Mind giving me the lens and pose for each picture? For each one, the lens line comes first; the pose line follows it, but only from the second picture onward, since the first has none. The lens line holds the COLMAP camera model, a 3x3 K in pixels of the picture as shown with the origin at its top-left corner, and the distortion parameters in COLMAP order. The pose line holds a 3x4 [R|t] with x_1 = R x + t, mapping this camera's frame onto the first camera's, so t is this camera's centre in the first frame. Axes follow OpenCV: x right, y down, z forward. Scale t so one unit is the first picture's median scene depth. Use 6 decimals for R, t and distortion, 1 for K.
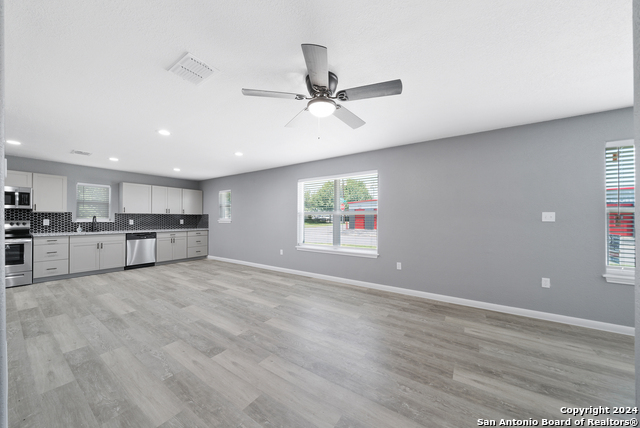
lens RADIAL K [[220.1, 0, 319.3], [0, 220.1, 216.9], [0, 0, 1]] dist [-0.004067, 0.000113]
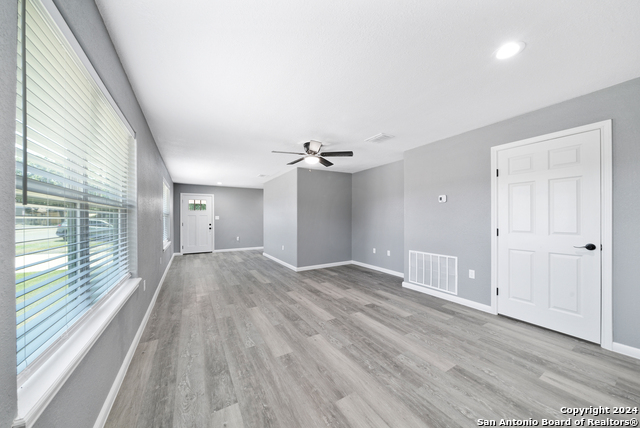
lens RADIAL K [[220.1, 0, 318.6], [0, 220.1, 221.5], [0, 0, 1]] dist [-0.004067, 0.000113]
pose [[-0.900740, -0.003829, 0.434343, -0.648418], [-0.003071, 0.999992, 0.002446, 0.021850], [-0.434349, 0.000869, -0.900744, 2.033053]]
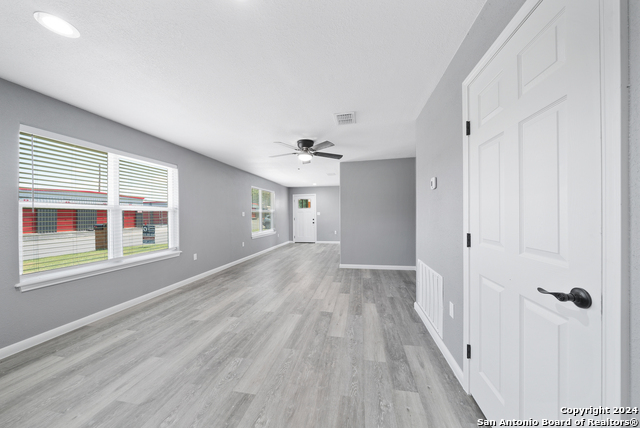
lens RADIAL K [[220.1, 0, 316.0], [0, 220.1, 215.7], [0, 0, 1]] dist [-0.004067, 0.000113]
pose [[-0.385390, -0.002017, 0.922752, -1.352737], [-0.002408, 0.999996, 0.001180, 0.012217], [-0.922751, -0.001767, -0.385394, 1.262728]]
